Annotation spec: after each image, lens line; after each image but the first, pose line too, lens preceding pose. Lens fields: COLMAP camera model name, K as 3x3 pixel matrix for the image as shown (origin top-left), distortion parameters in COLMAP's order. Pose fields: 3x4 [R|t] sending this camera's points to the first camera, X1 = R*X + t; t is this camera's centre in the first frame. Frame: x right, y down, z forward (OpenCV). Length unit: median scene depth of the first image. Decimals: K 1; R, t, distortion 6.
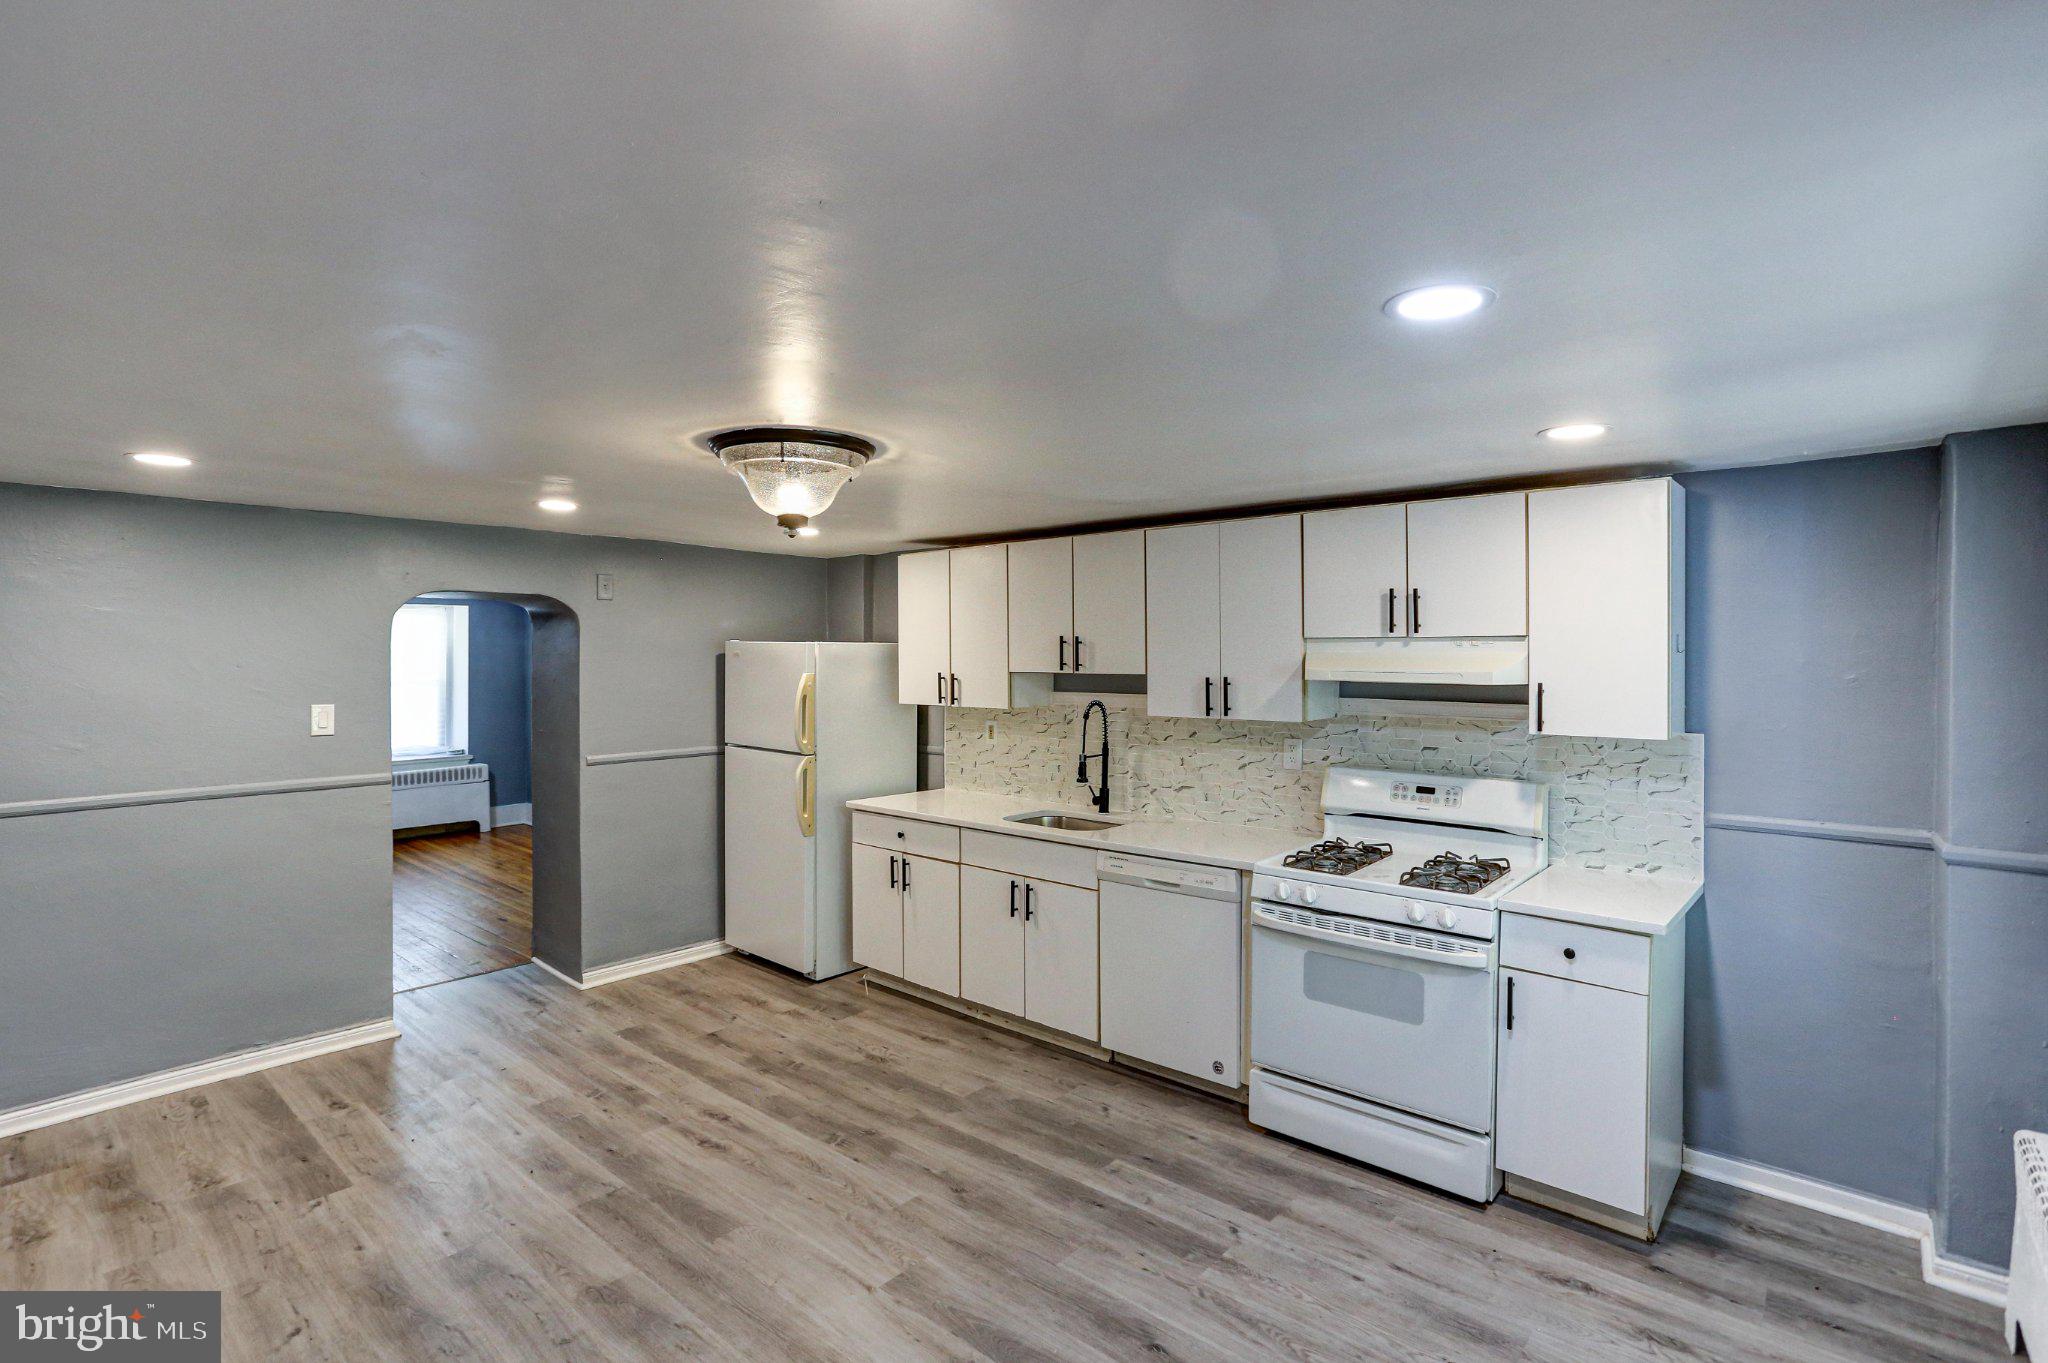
lens RADIAL K [[985.3, 0, 1020.6], [0, 985.3, 655.6], [0, 0, 1]] dist [-0.060397, 0.037908]
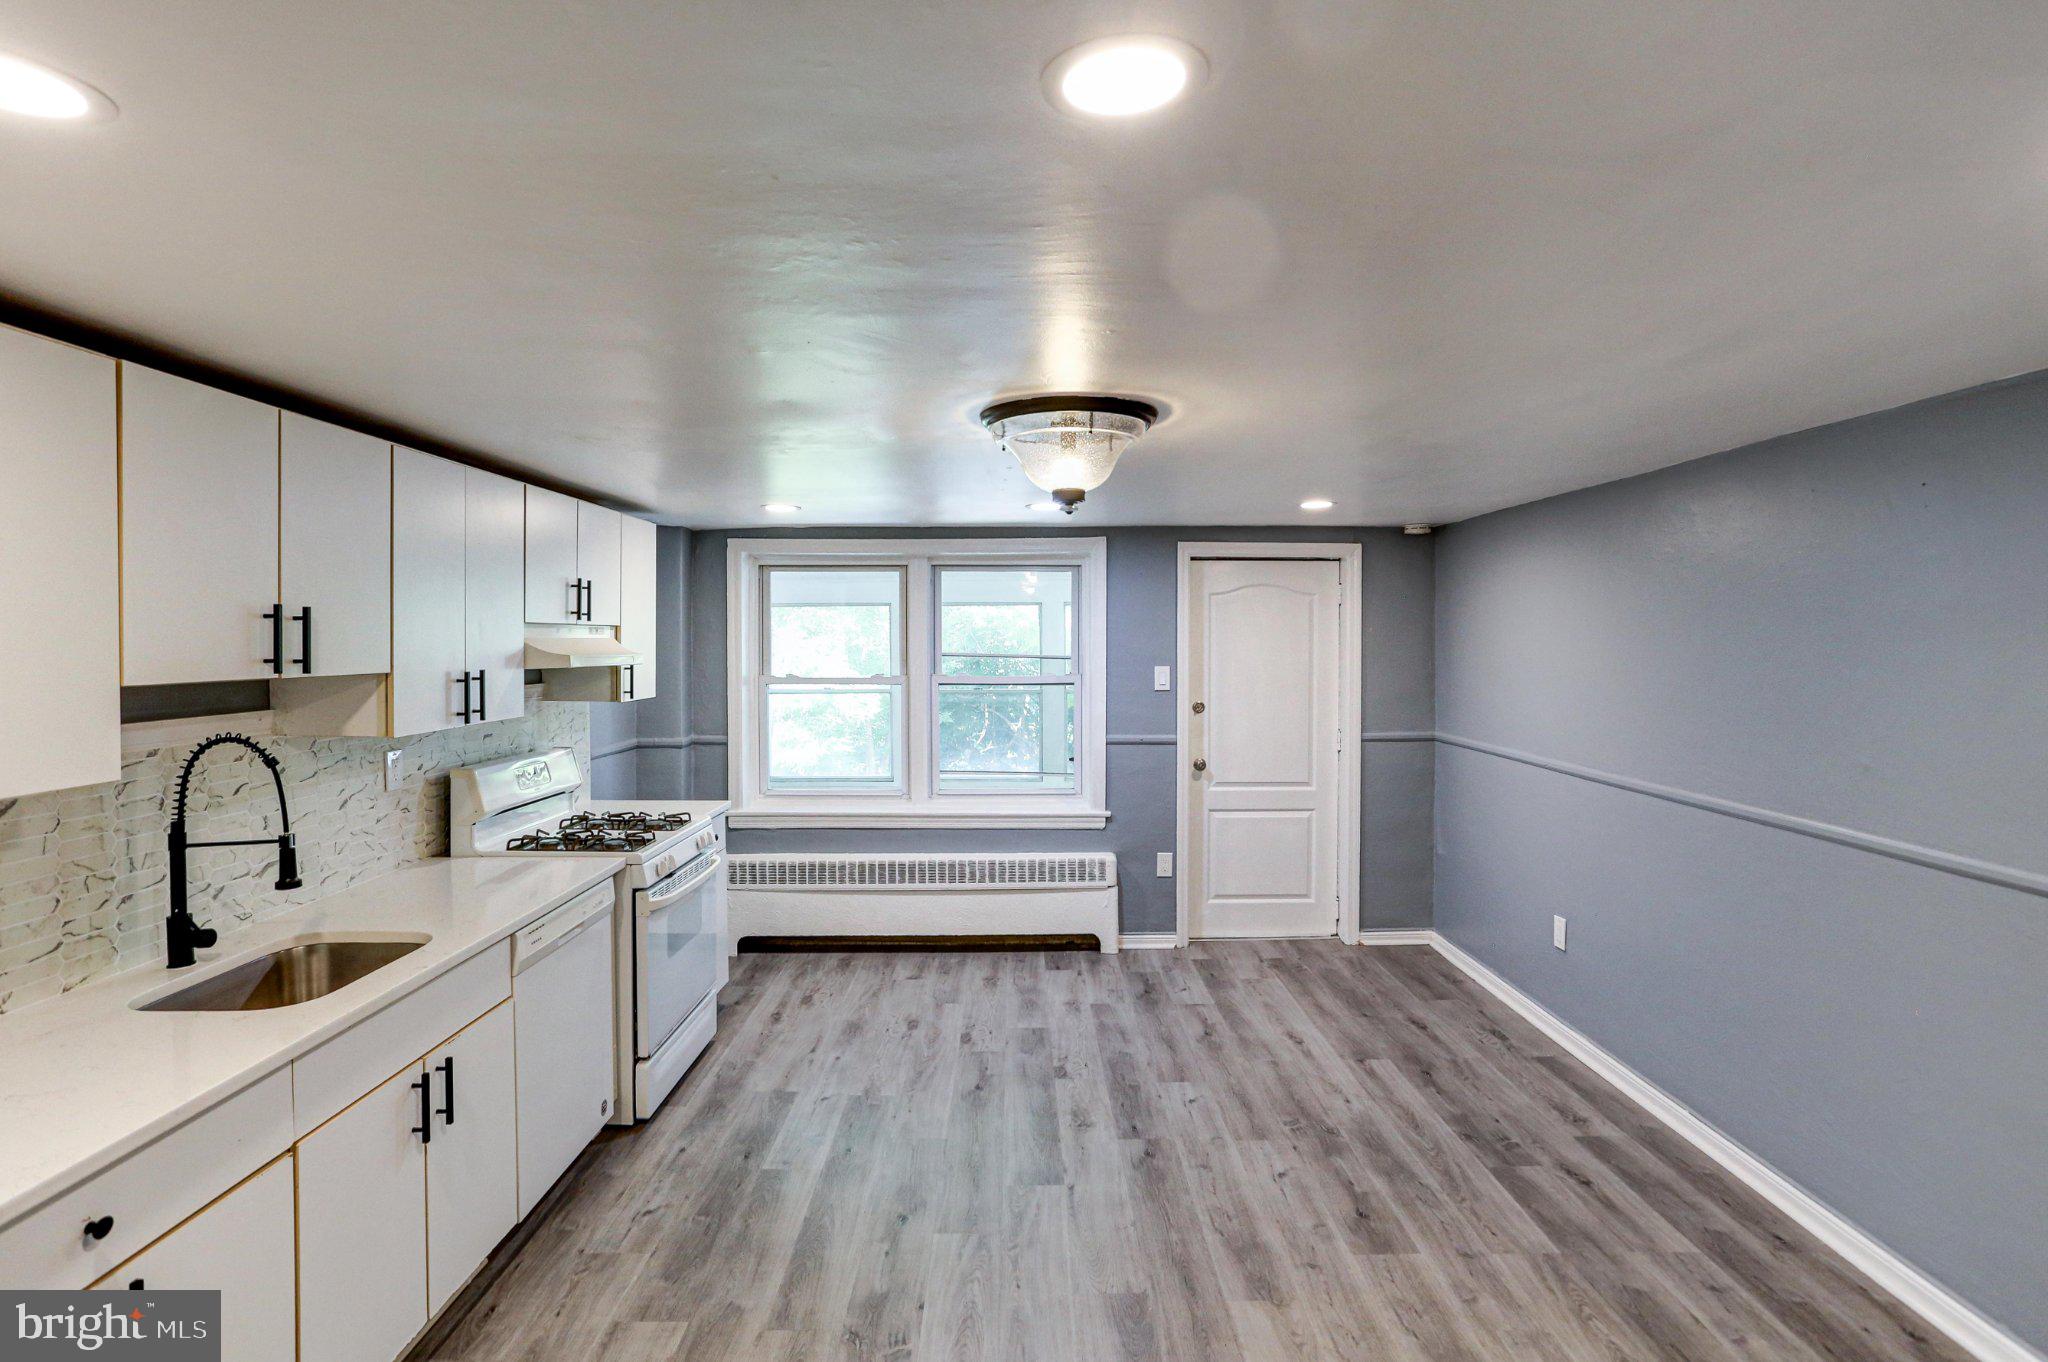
lens RADIAL K [[1008.5, 0, 1018.4], [0, 1008.5, 652.9], [0, 0, 1]] dist [-0.062829, 0.042386]
pose [[-0.659622, -0.008492, 0.751549, -0.693955], [0.002676, 0.999903, 0.013647, -0.001263], [-0.751592, 0.011013, -0.659536, 1.261126]]
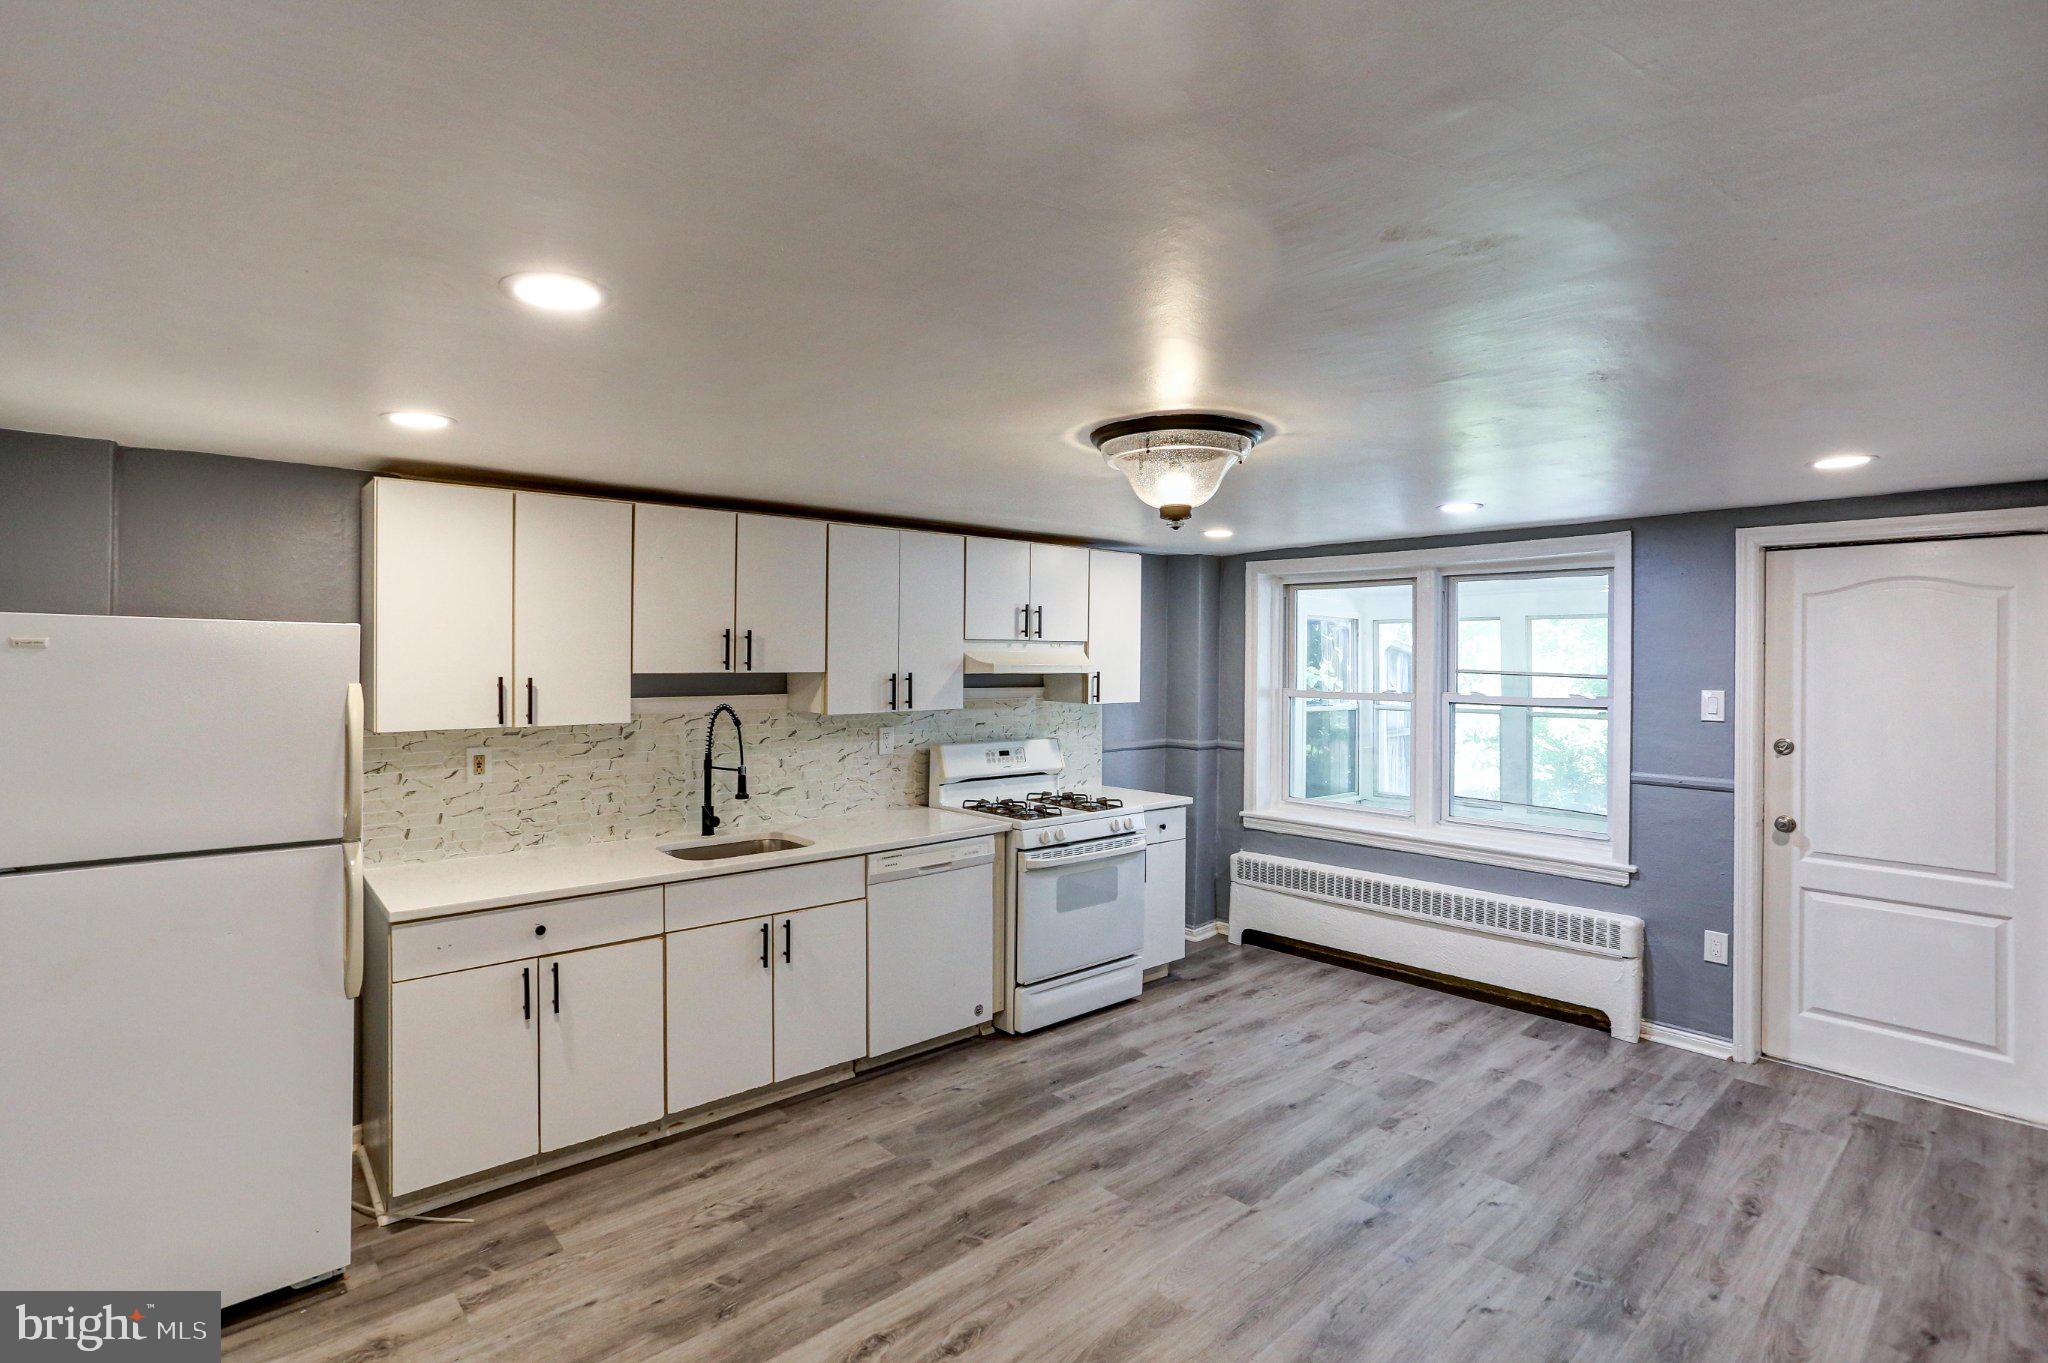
lens RADIAL K [[985.3, 0, 1020.6], [0, 985.3, 655.6], [0, 0, 1]] dist [-0.060397, 0.037908]
pose [[0.120886, 0.002199, 0.992664, -0.910749], [-0.003808, 0.999991, -0.001751, 0.004385], [-0.992659, -0.003568, 0.120893, 0.784428]]
